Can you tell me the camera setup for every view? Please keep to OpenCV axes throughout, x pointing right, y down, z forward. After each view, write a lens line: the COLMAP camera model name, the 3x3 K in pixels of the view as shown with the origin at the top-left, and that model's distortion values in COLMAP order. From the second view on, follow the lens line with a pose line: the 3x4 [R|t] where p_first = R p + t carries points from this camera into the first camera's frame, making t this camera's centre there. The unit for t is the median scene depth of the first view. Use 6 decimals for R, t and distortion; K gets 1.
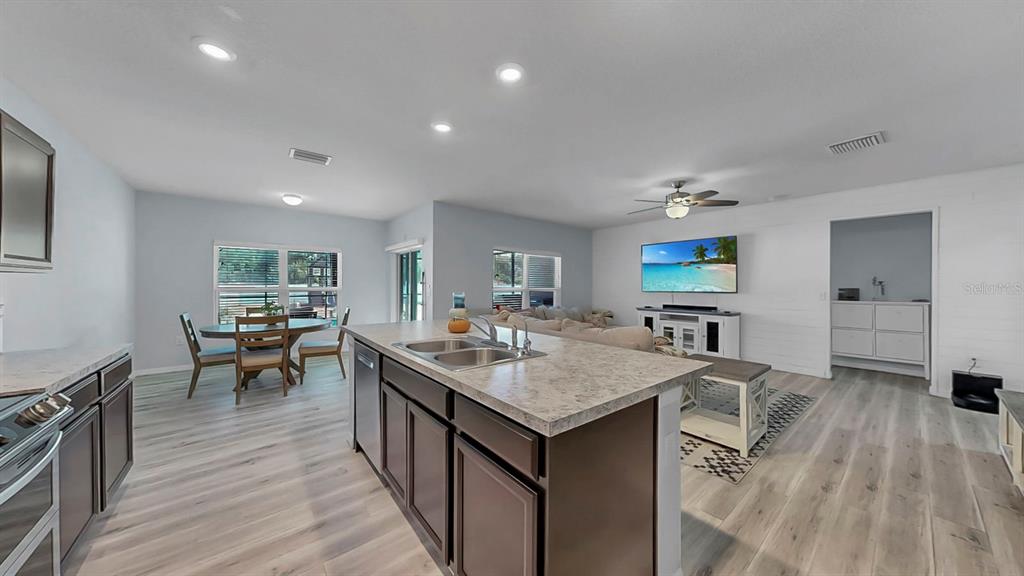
lens RADIAL K [[327.2, 0, 511.4], [0, 327.2, 284.7], [0, 0, 1]] dist [0.000361, -0.000015]
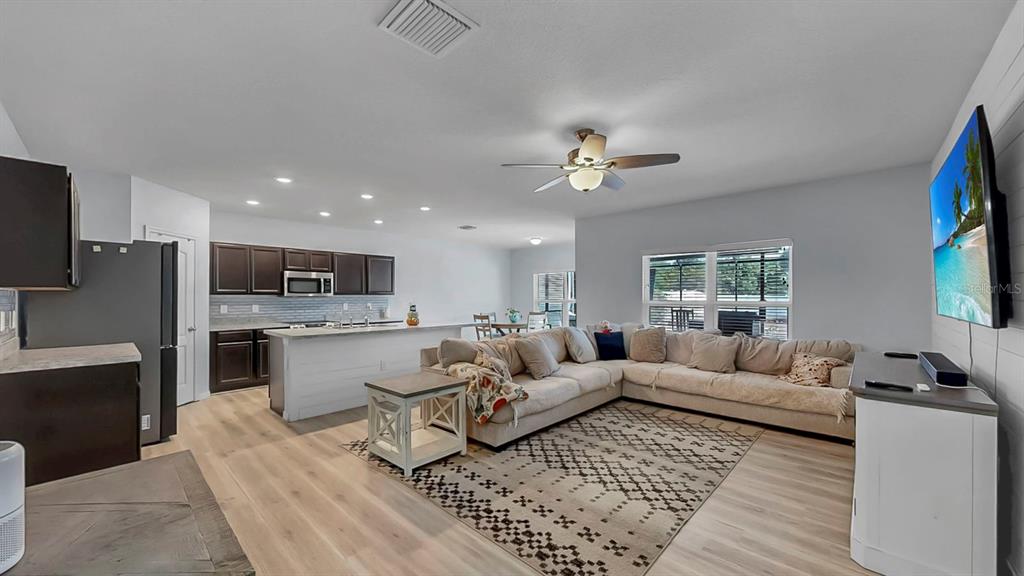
lens RADIAL K [[377.1, 0, 512.0], [0, 377.1, 294.9], [0, 0, 1]] dist [-0.003292, 0.000196]
pose [[0.142950, -0.009611, -0.989683, 0.966130], [0.004741, 0.999948, -0.009026, 0.000660], [0.989719, -0.003402, 0.142988, 0.610550]]
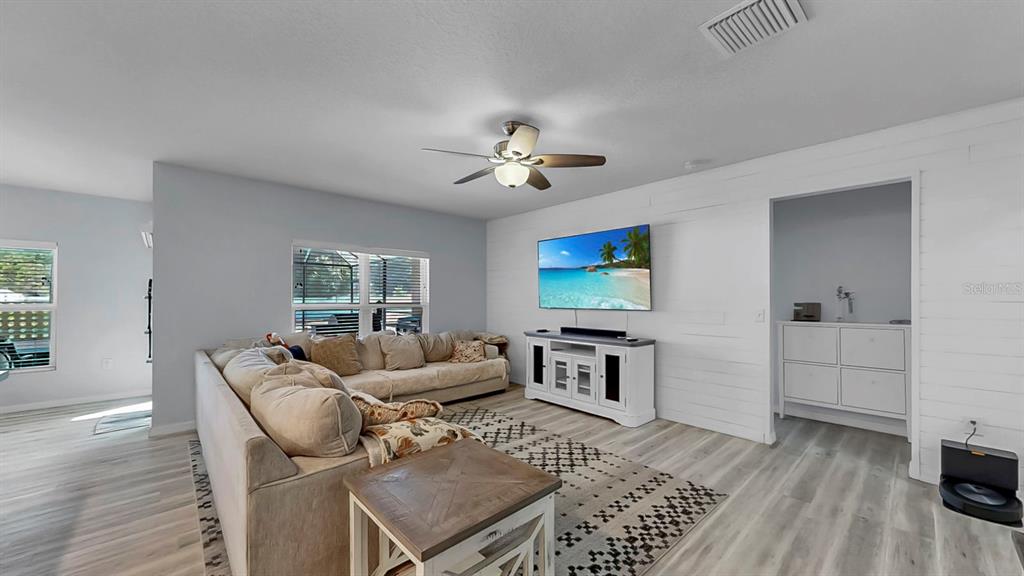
lens RADIAL K [[377.1, 0, 511.0], [0, 377.1, 296.6], [0, 0, 1]] dist [-0.003292, 0.000196]
pose [[0.997962, -0.001832, 0.063788, 0.381937], [0.002137, 0.999987, -0.004705, -0.000710], [-0.063778, 0.004832, 0.997952, 0.267370]]
